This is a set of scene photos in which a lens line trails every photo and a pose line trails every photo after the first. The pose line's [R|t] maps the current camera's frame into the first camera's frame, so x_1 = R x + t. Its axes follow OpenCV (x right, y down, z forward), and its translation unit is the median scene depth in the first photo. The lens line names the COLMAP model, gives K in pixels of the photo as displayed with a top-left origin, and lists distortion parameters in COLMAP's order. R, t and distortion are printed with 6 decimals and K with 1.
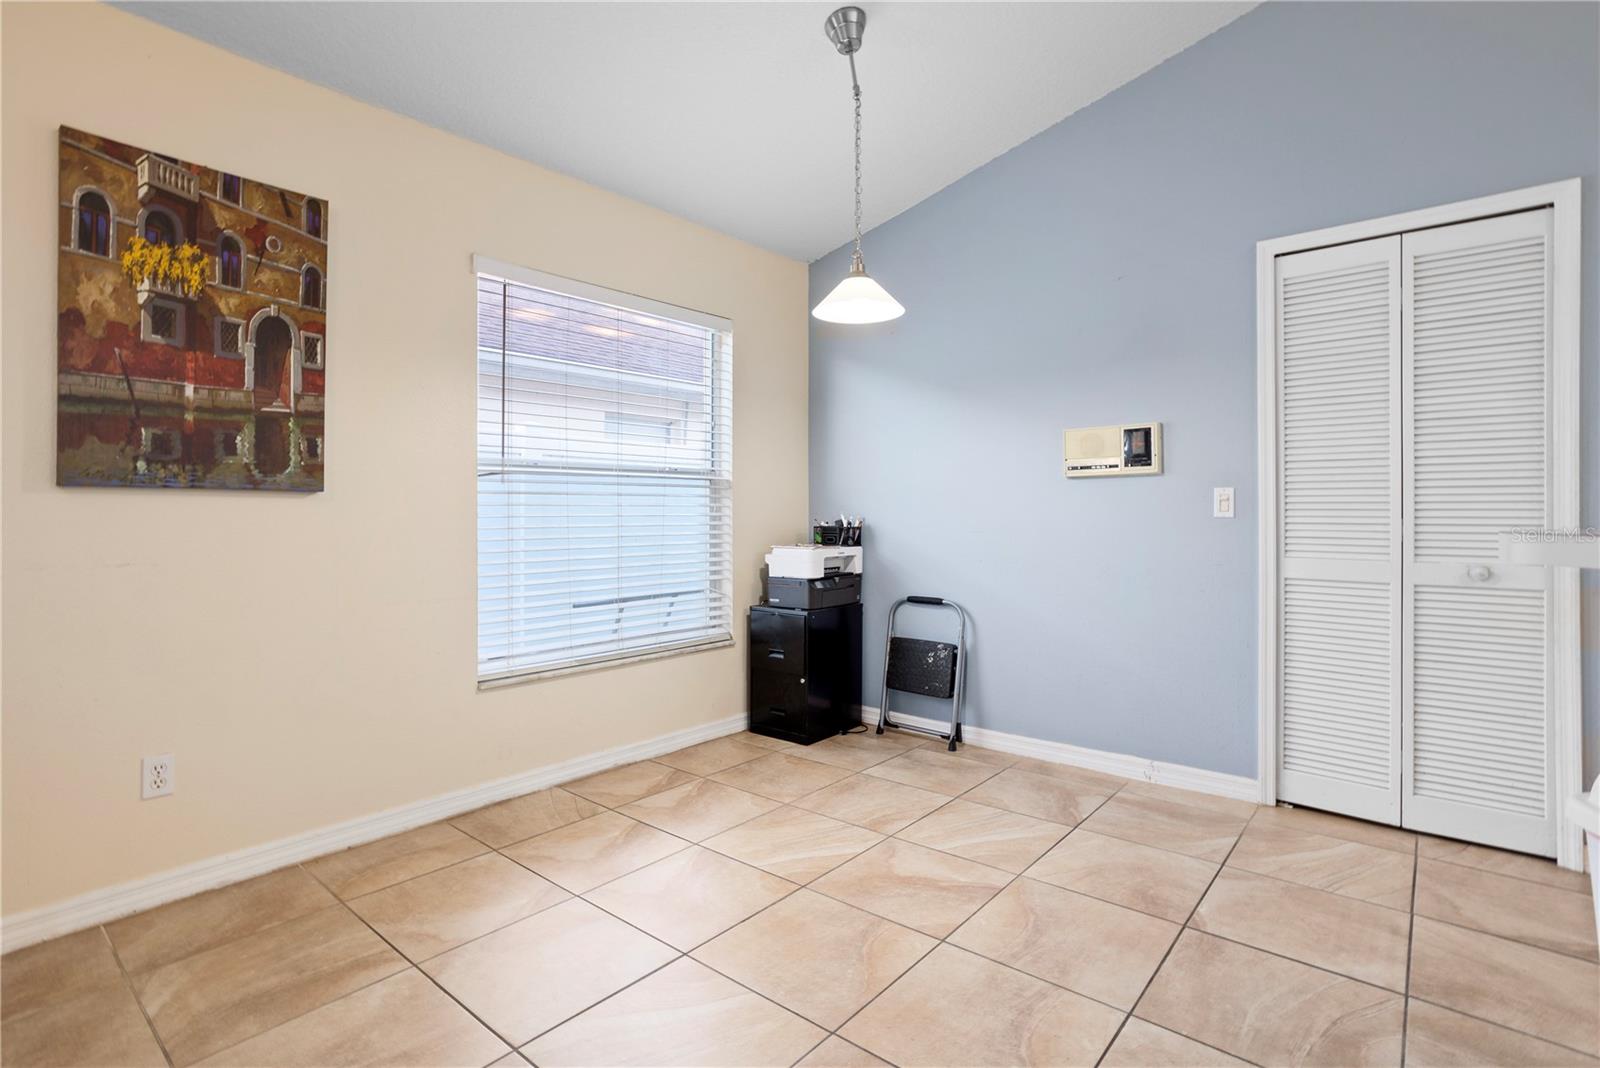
lens RADIAL K [[778.1, 0, 799.7], [0, 778.1, 508.8], [0, 0, 1]] dist [-0.056795, 0.030683]
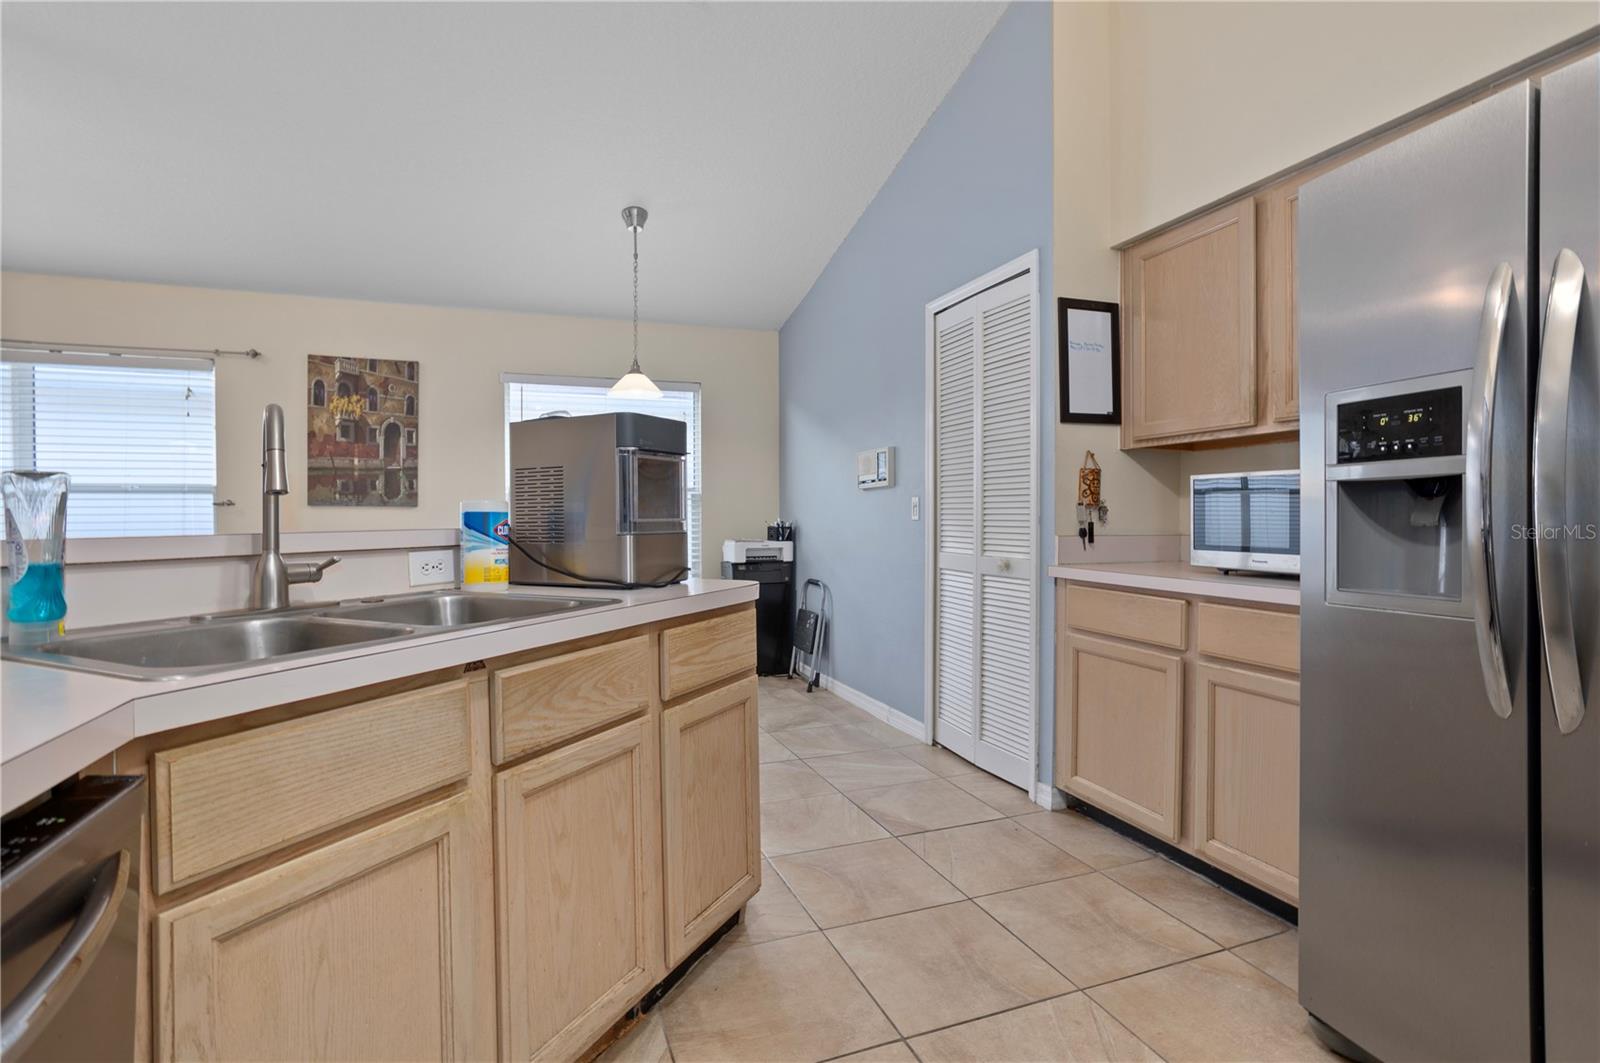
lens RADIAL K [[777.0, 0, 802.3], [0, 777.0, 520.9], [0, 0, 1]] dist [-0.058780, 0.030966]
pose [[0.875383, 0.002398, -0.483424, 1.330134], [0.003712, 0.999925, 0.011682, -0.004495], [0.483415, -0.012021, 0.875309, -0.300577]]
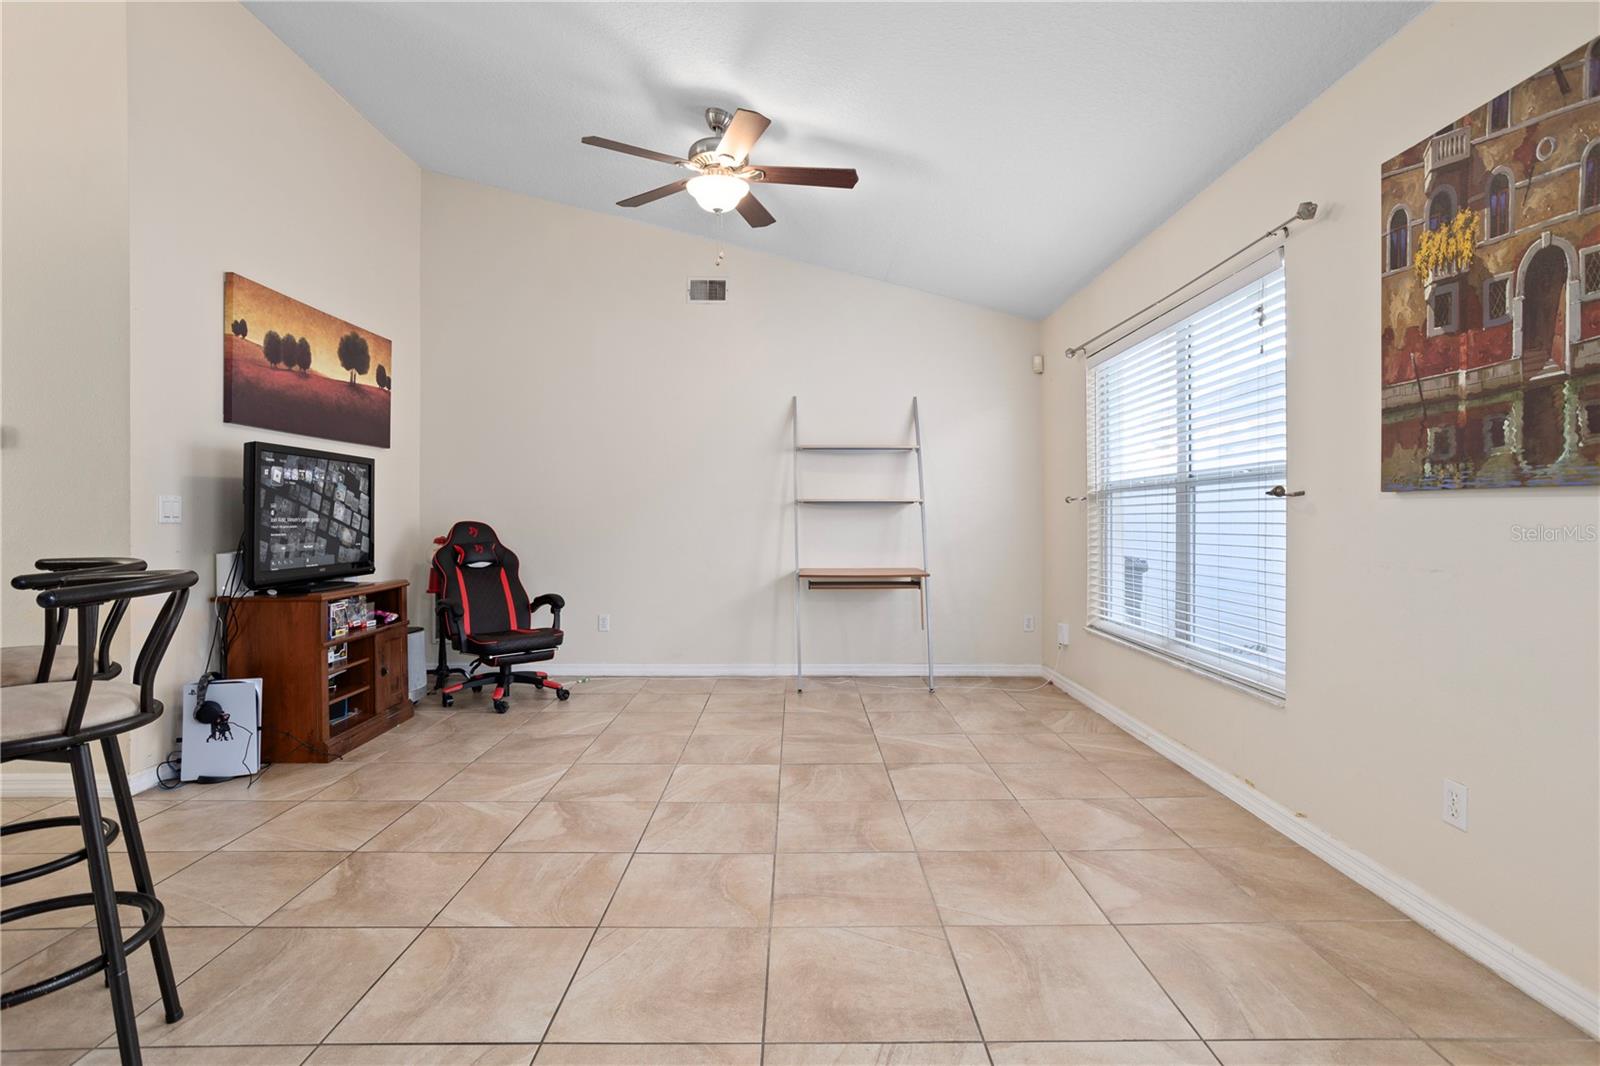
lens RADIAL K [[777.0, 0, 802.3], [0, 777.0, 522.4], [0, 0, 1]] dist [-0.058780, 0.030966]
pose [[-0.758536, 0.004513, -0.651616, 0.327039], [0.002289, 0.999988, 0.004262, 0.005409], [0.651627, 0.001741, -0.758537, 1.107086]]
